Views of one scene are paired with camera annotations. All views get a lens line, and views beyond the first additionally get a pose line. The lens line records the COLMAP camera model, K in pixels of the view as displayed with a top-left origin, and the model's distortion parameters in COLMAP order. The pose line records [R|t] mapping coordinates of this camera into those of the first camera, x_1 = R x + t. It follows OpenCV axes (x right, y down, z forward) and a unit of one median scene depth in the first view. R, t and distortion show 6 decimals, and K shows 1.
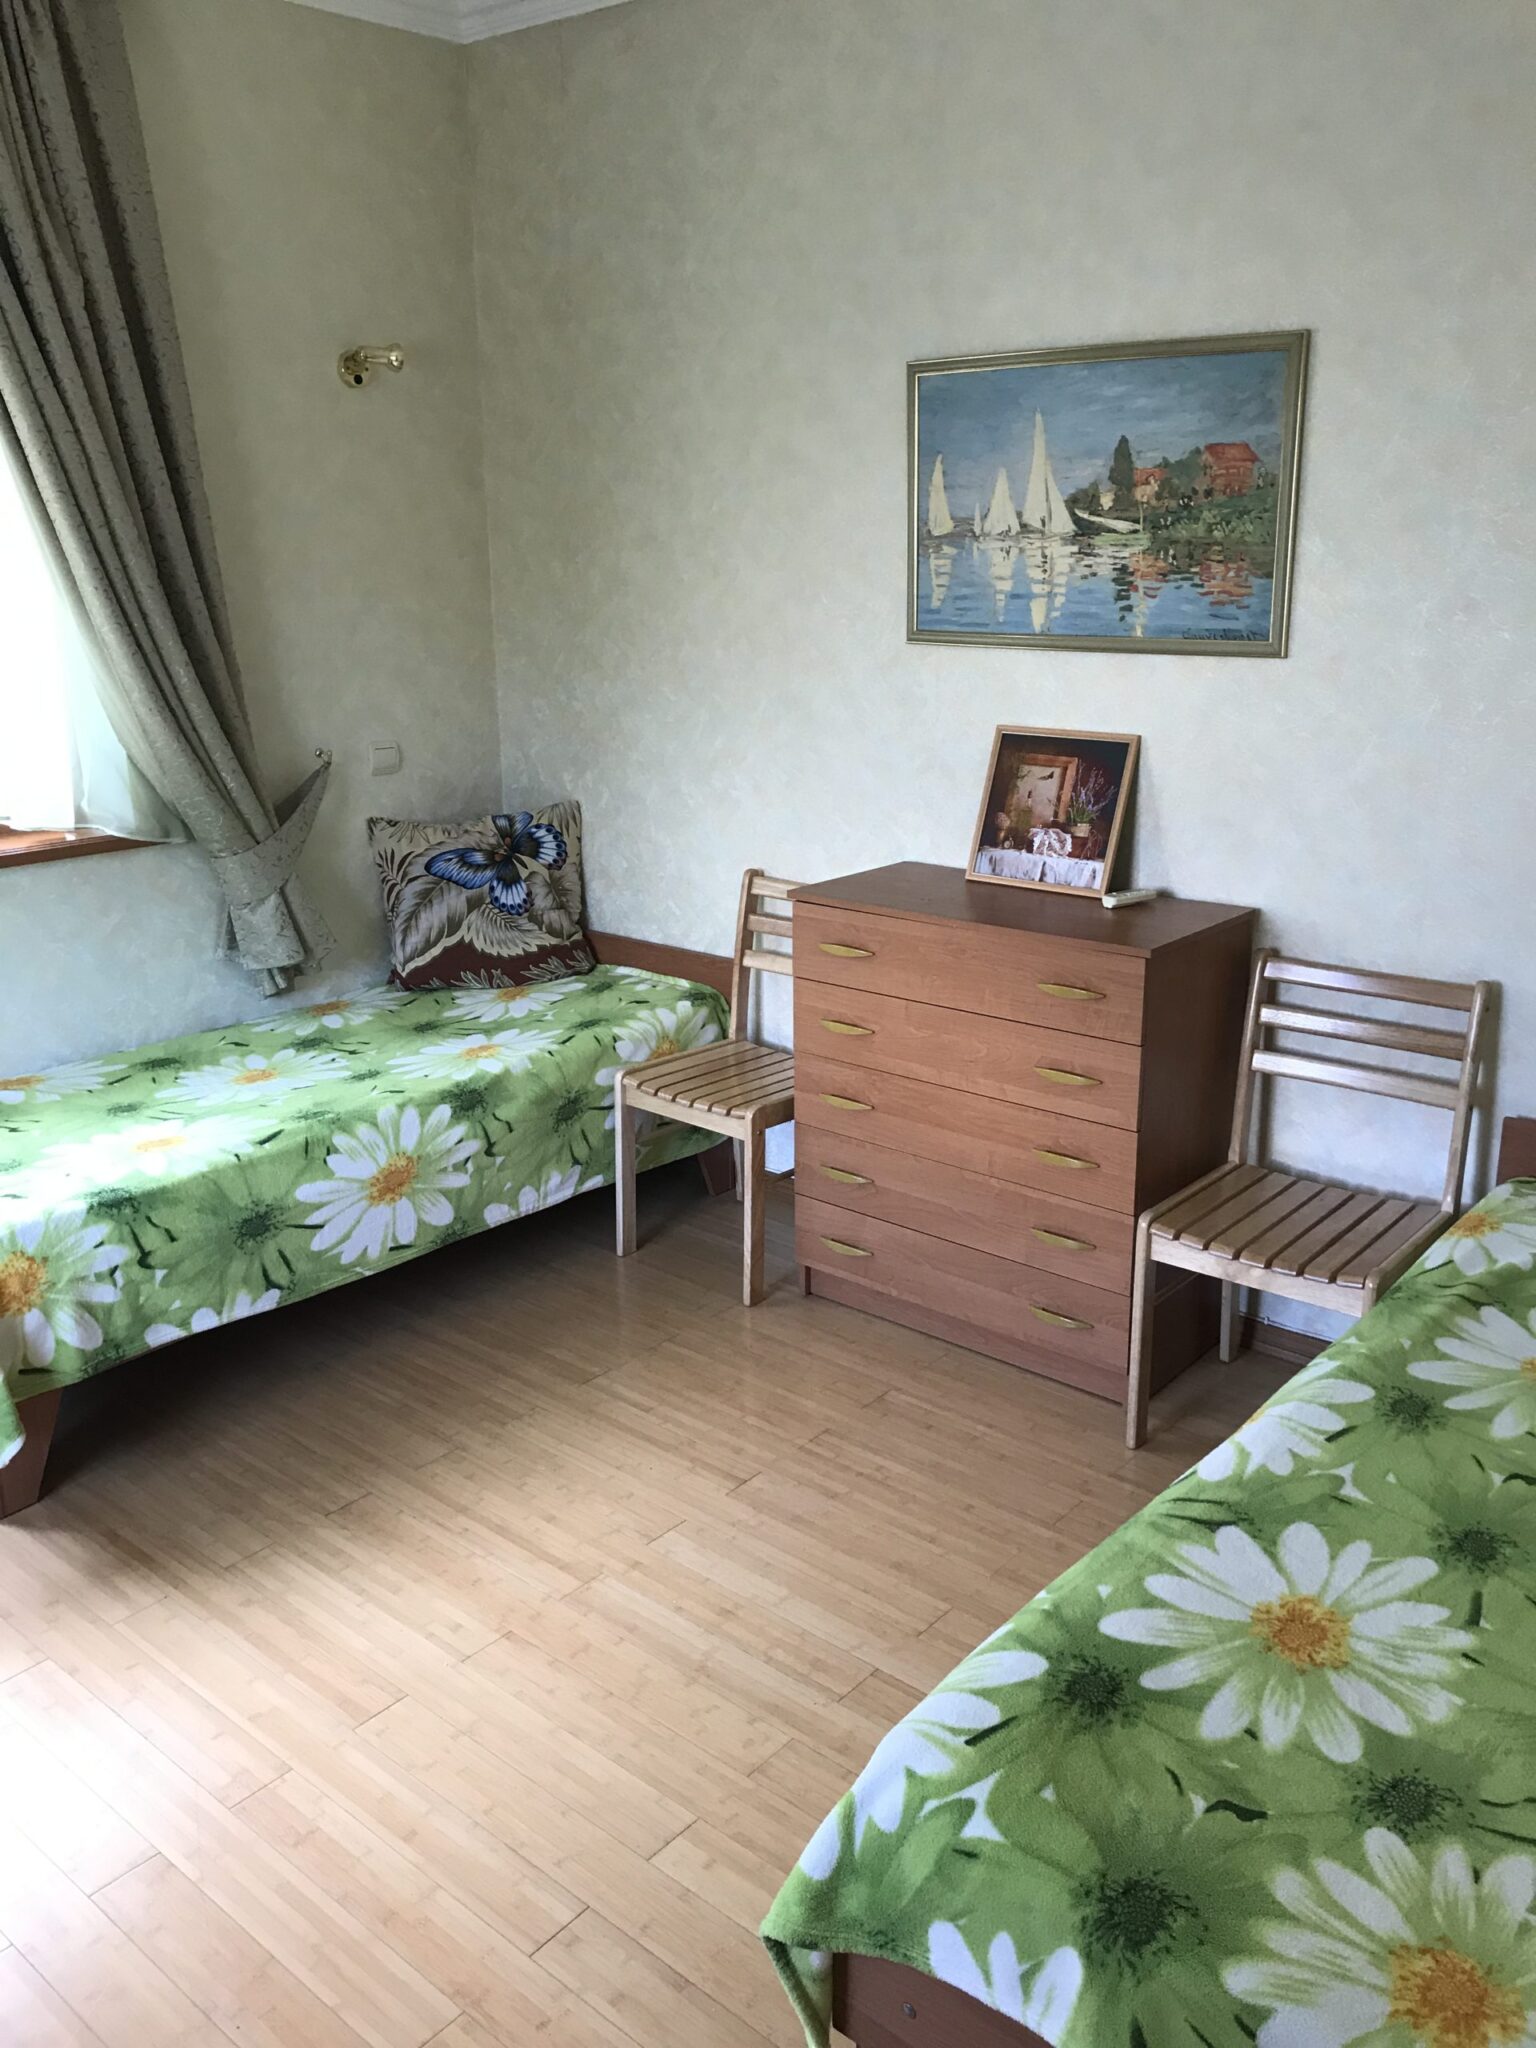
lens RADIAL K [[1663.8, 0, 774.7], [0, 1663.8, 1000.1], [0, 0, 1]] dist [0.045887, -0.062080]
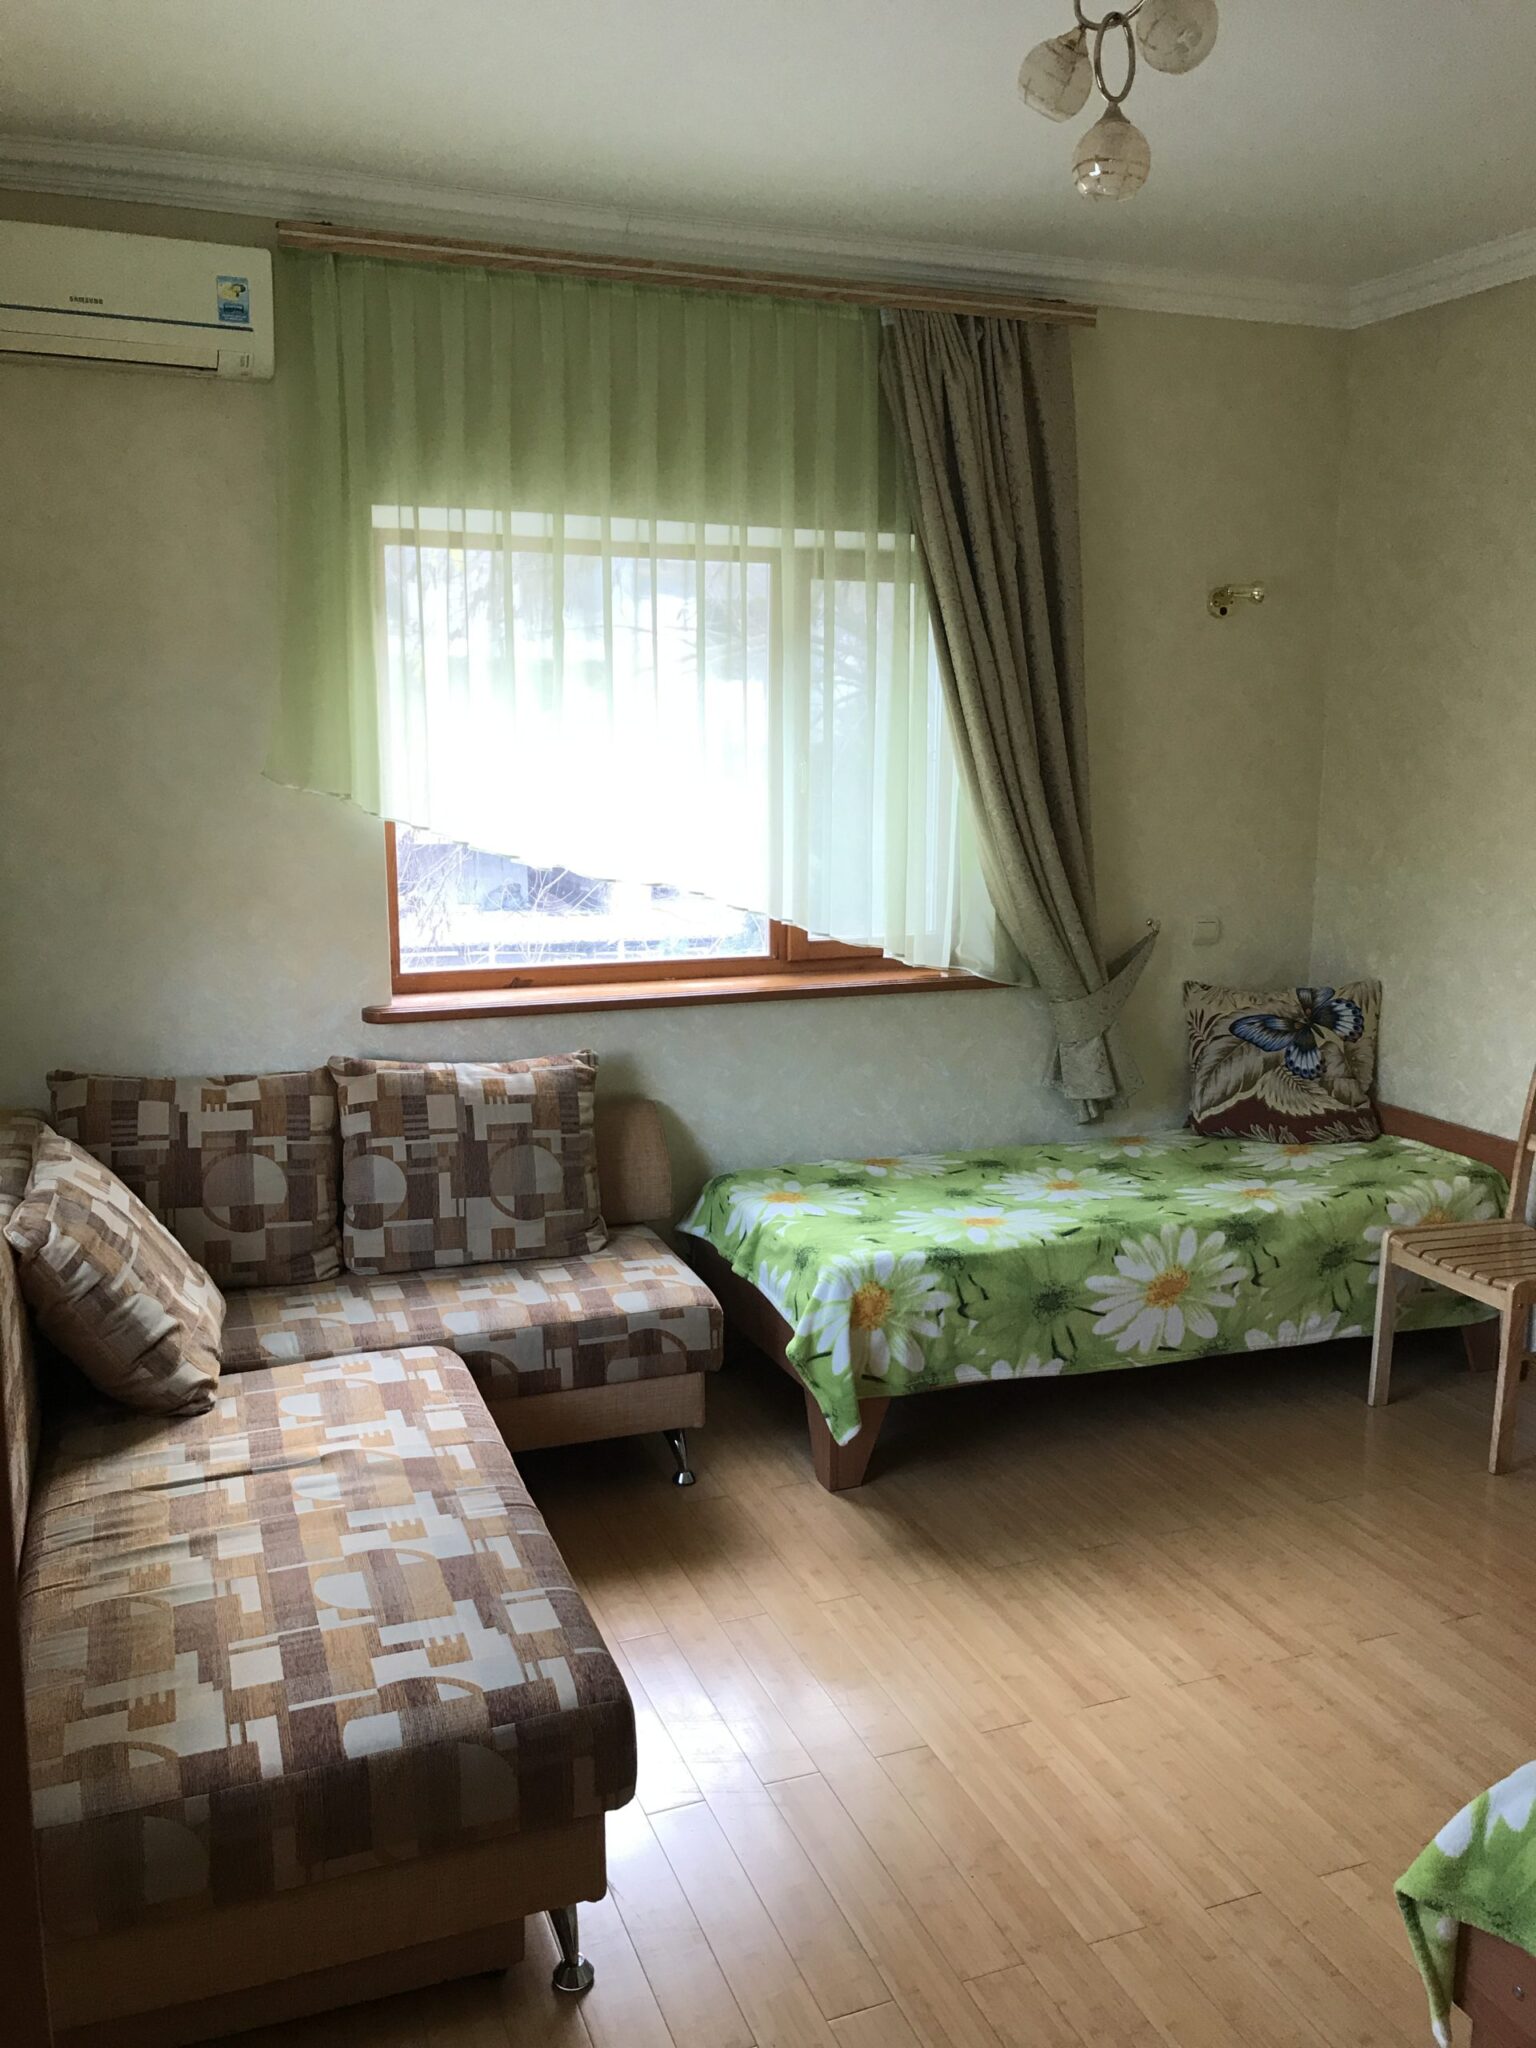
lens RADIAL K [[1663.8, 0, 774.7], [0, 1663.8, 1000.1], [0, 0, 1]] dist [0.045887, -0.062080]
pose [[0.882840, 0.090494, -0.460873, 0.044954], [-0.139652, 0.987460, -0.073623, 0.033601], [0.448431, 0.129359, 0.884407, -0.167435]]
